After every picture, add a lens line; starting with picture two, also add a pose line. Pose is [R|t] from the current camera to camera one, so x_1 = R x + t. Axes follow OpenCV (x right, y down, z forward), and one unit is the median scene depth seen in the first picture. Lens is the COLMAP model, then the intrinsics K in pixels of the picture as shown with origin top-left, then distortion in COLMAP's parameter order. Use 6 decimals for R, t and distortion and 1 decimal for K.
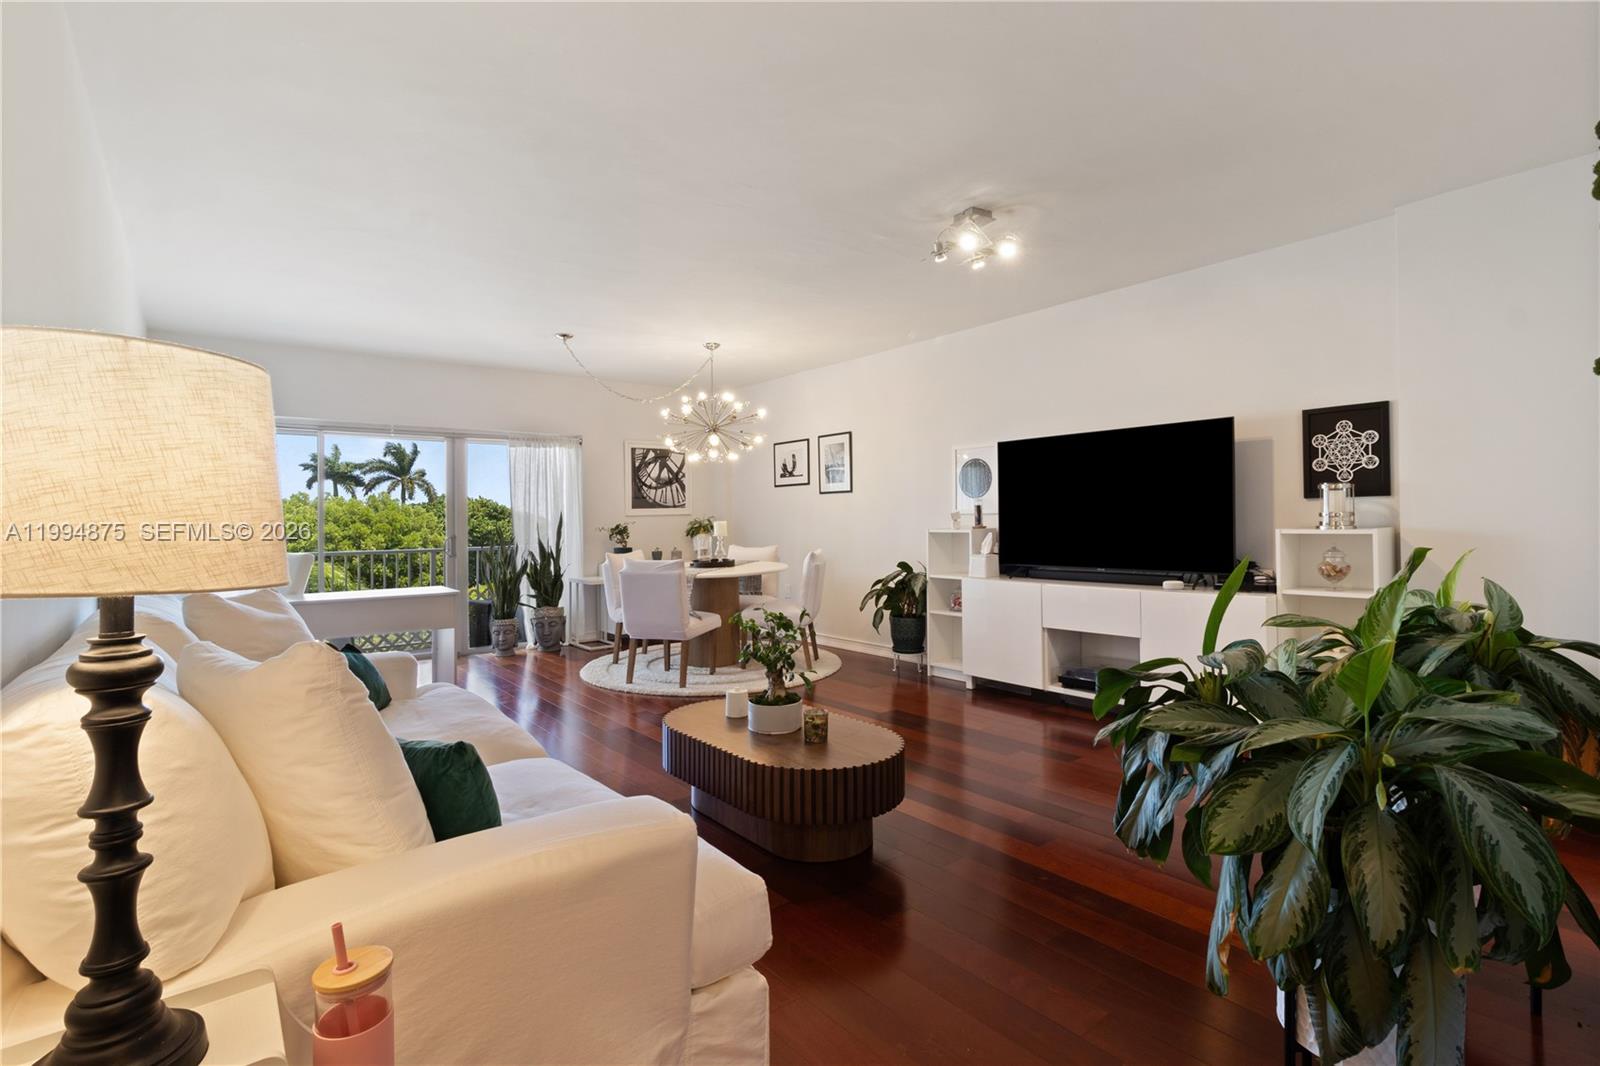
lens RADIAL K [[748.3, 0, 805.5], [0, 748.3, 514.2], [0, 0, 1]] dist [-0.000033, -0.000019]
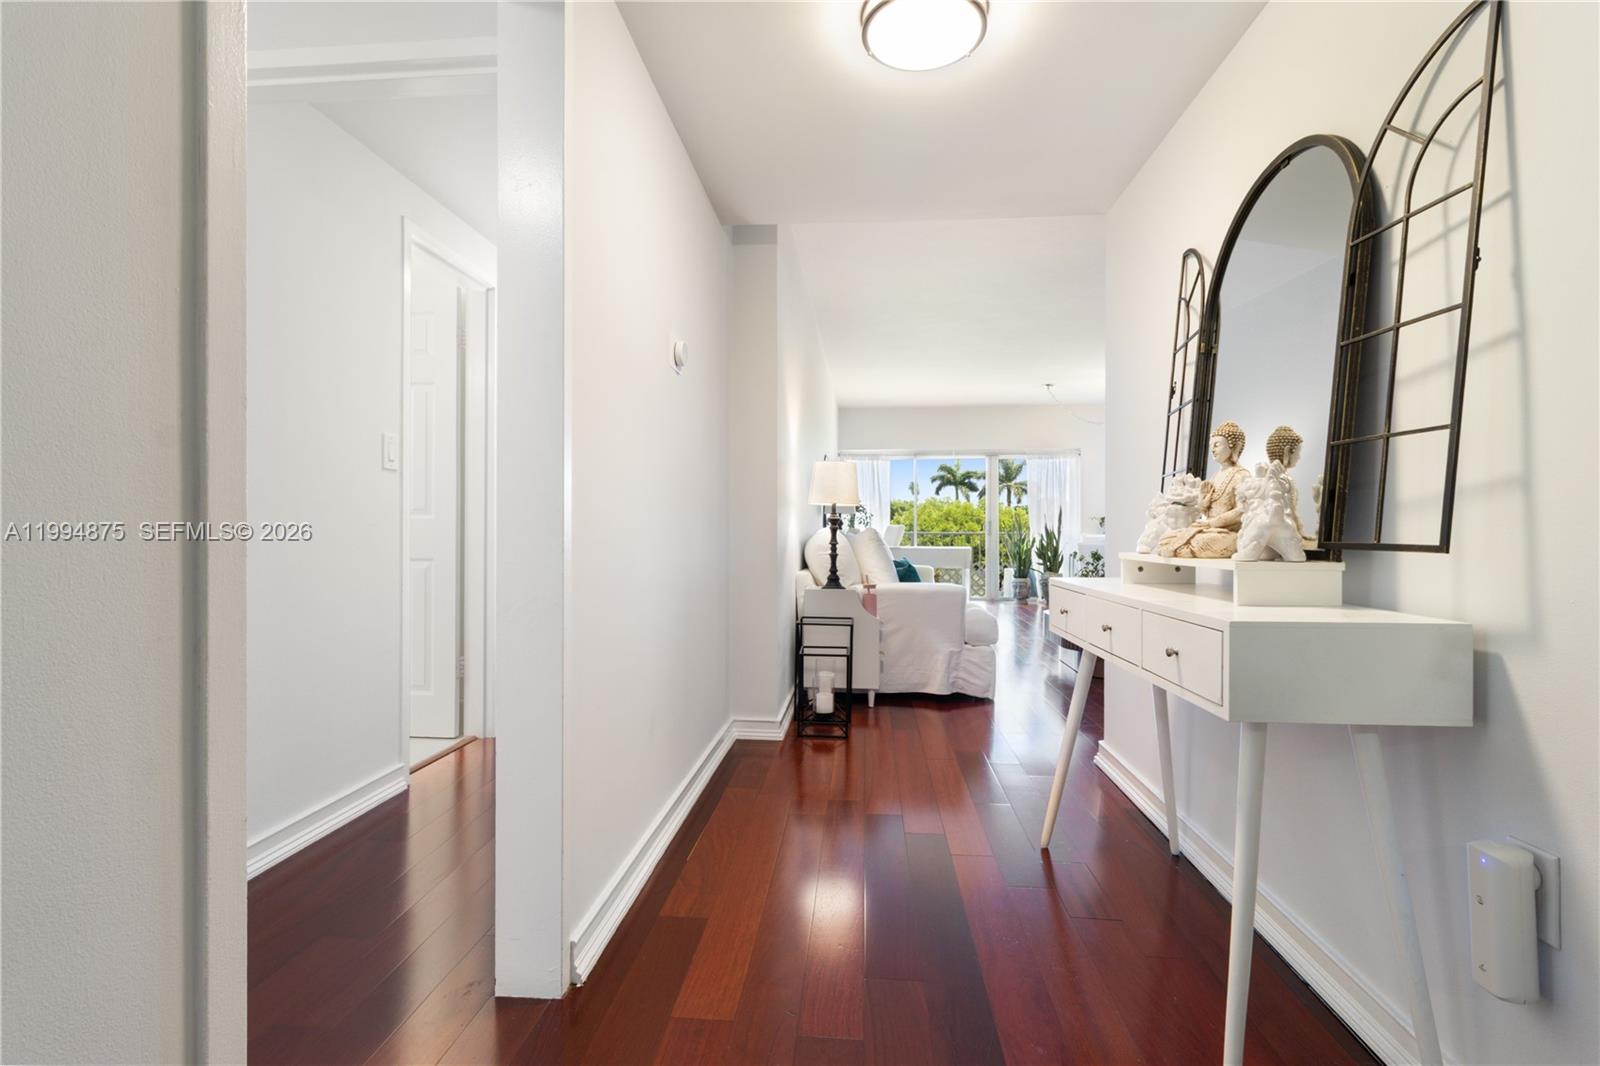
lens RADIAL K [[762.8, 0, 800.0], [0, 762.8, 533.0], [0, 0, 1]] dist [-0.000303, -0.000016]
pose [[0.718006, 0.018618, -0.695788, 0.292054], [-0.004797, 0.999751, 0.021801, 0.019181], [0.696021, -0.012315, 0.717916, -0.333207]]
